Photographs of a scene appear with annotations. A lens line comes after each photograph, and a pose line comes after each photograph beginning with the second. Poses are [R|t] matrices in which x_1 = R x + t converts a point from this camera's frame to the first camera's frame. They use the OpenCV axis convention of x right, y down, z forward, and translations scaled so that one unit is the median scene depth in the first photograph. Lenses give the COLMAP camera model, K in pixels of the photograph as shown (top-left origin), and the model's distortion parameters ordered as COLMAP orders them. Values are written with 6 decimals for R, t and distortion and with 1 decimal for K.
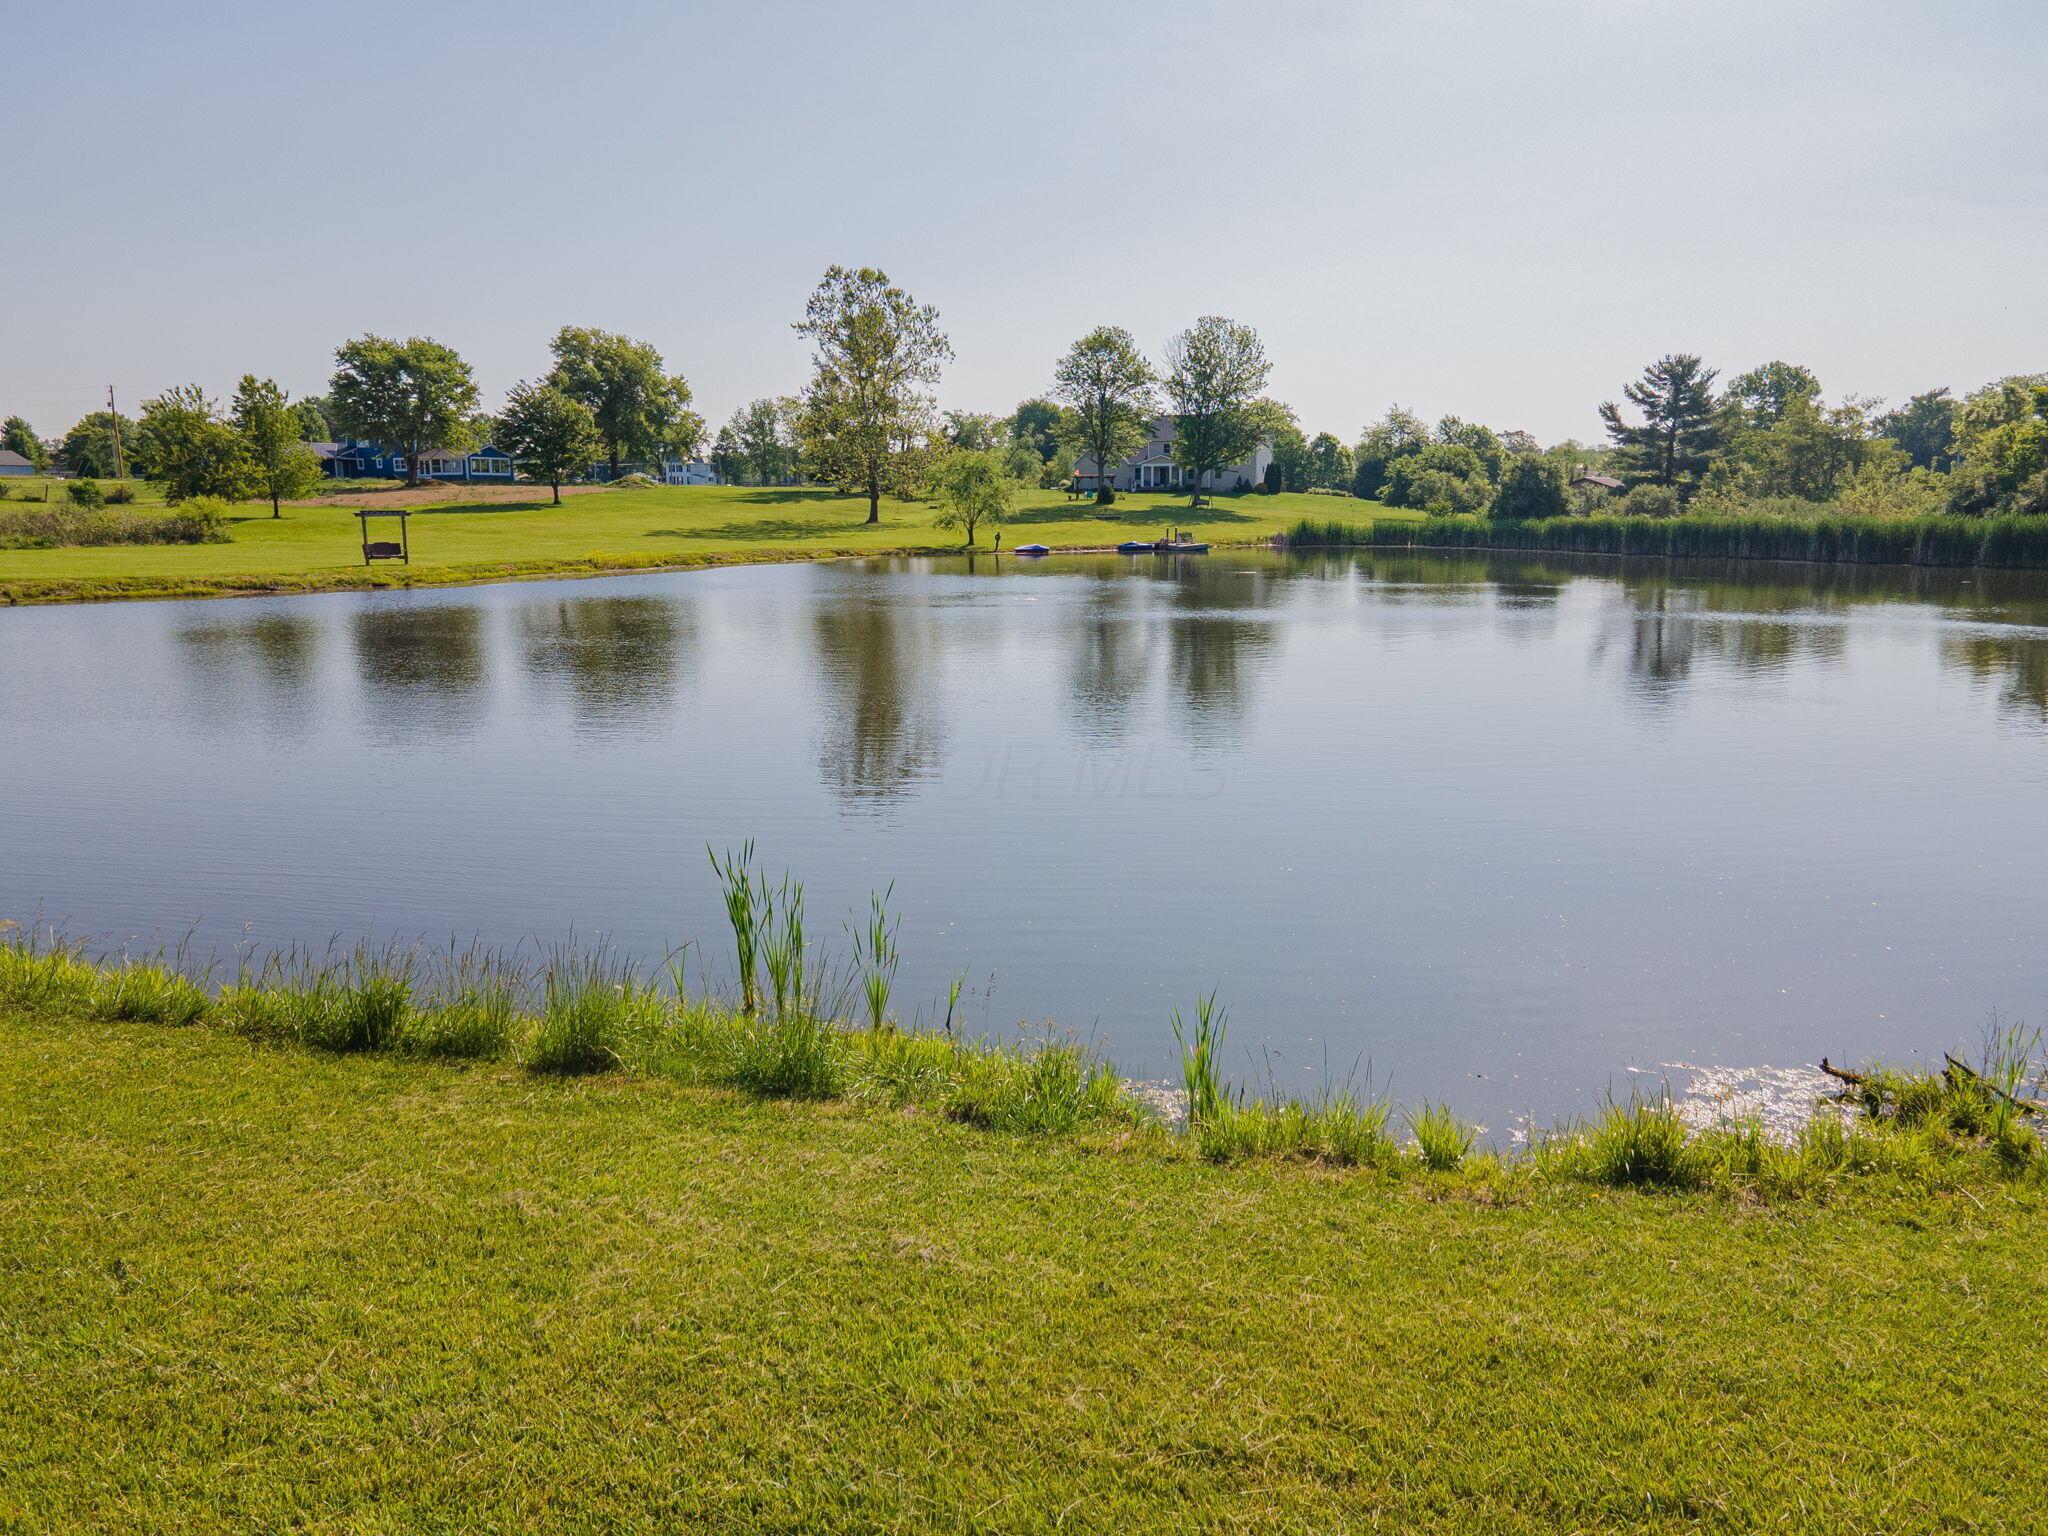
lens RADIAL K [[1473.1, 0, 1024.0], [0, 1473.1, 758.6], [0, 0, 1]] dist [0.031012, 0.021177]
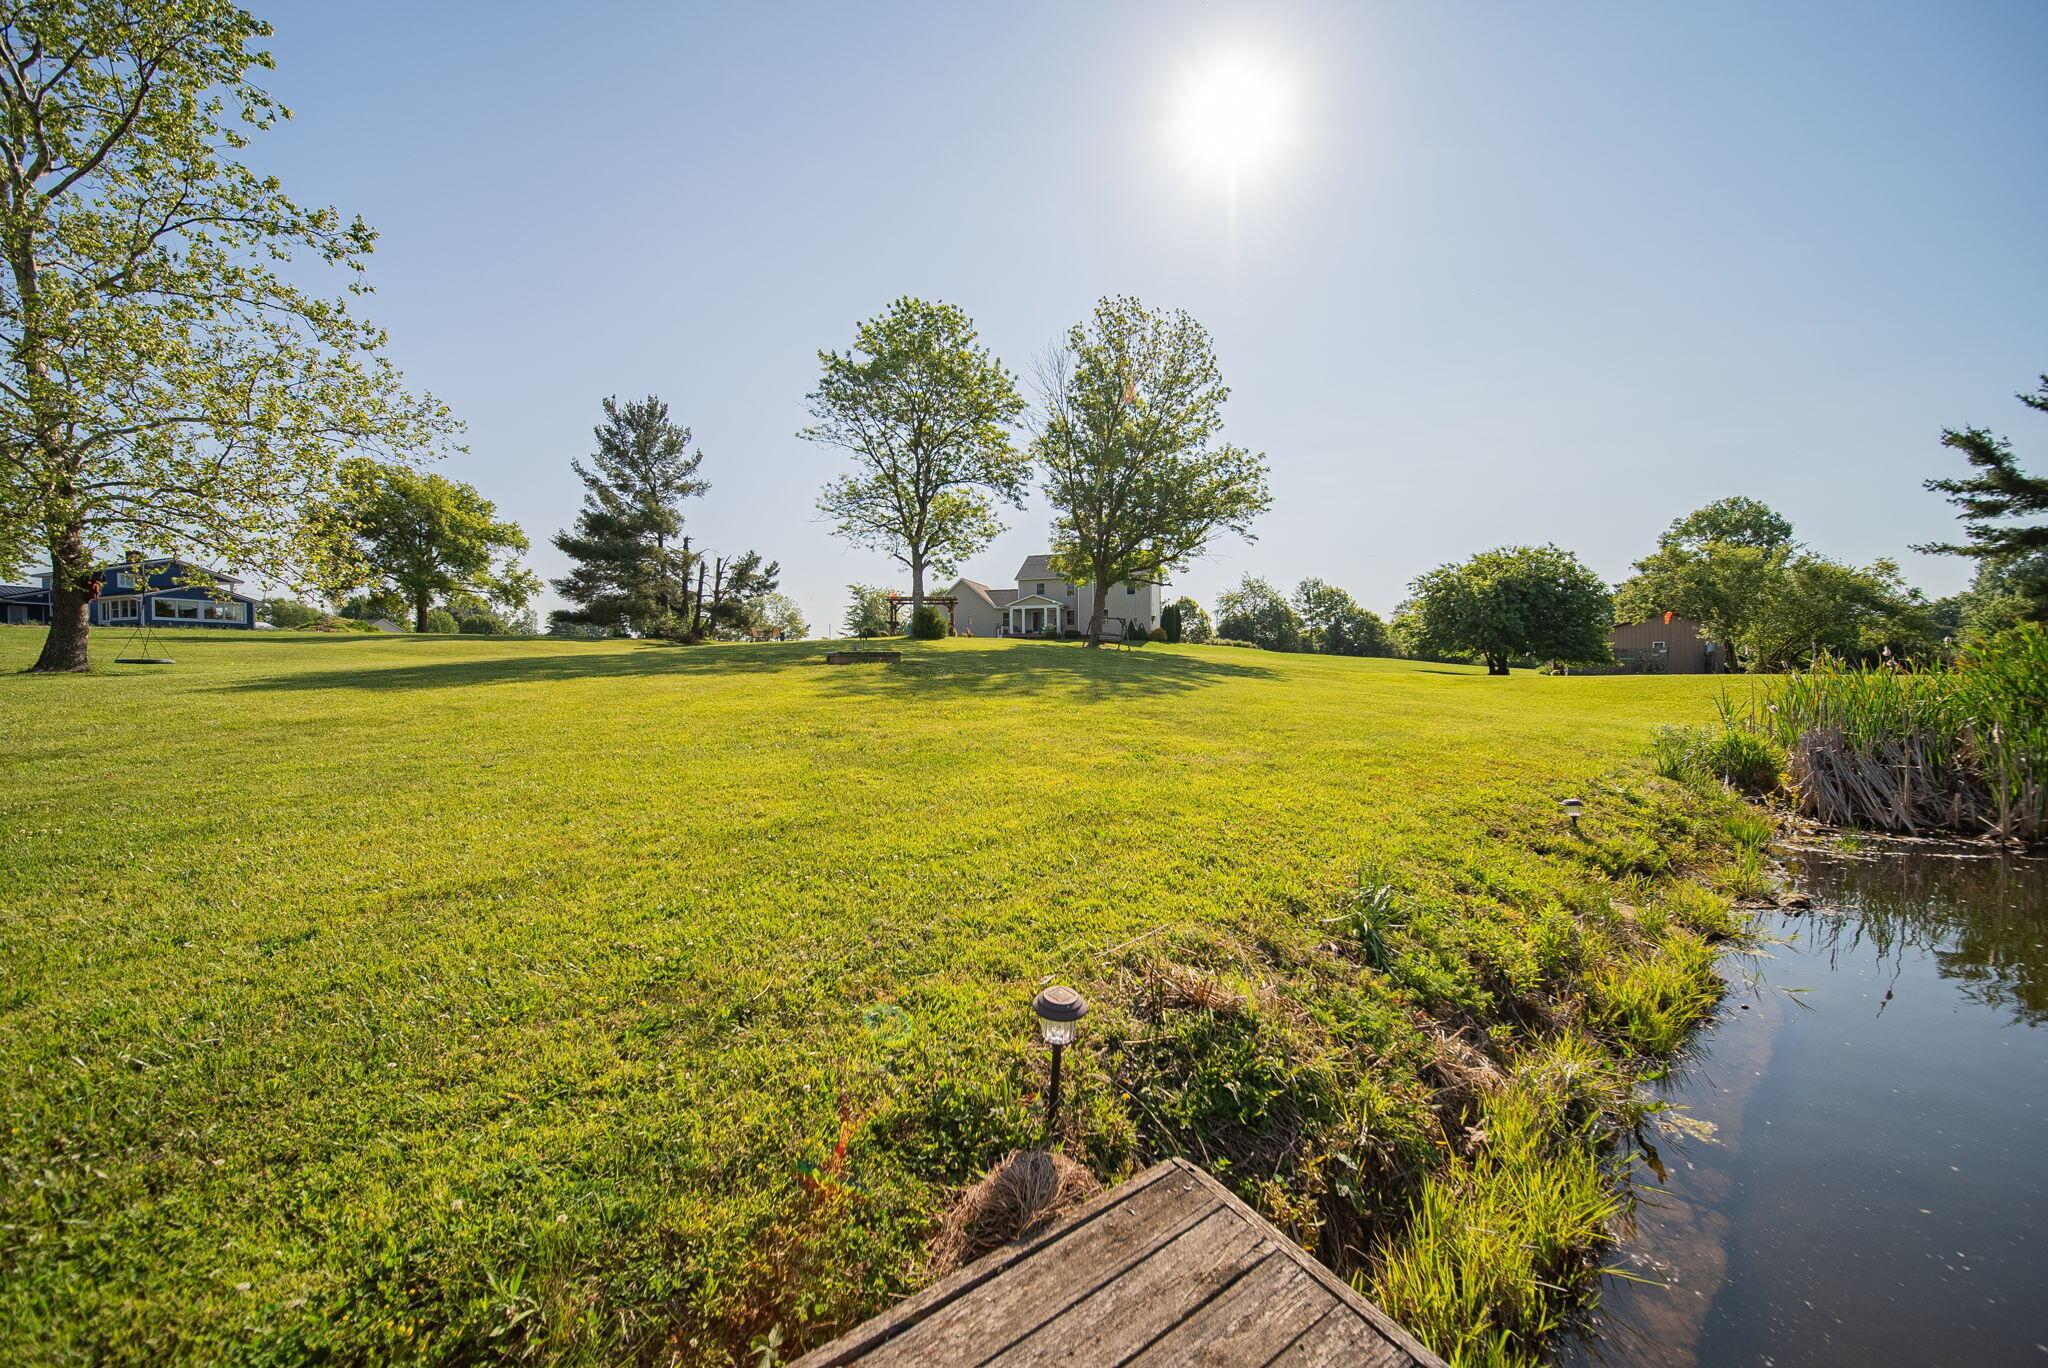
lens RADIAL K [[721.2, 0, 1029.6], [0, 721.2, 676.1], [0, 0, 1]] dist [-0.000304, 0.000172]
pose [[0.996582, -0.001541, 0.082598, 0.070356], [0.015046, 0.986489, -0.163135, -0.118460], [-0.081230, 0.163820, 0.983140, 0.752499]]
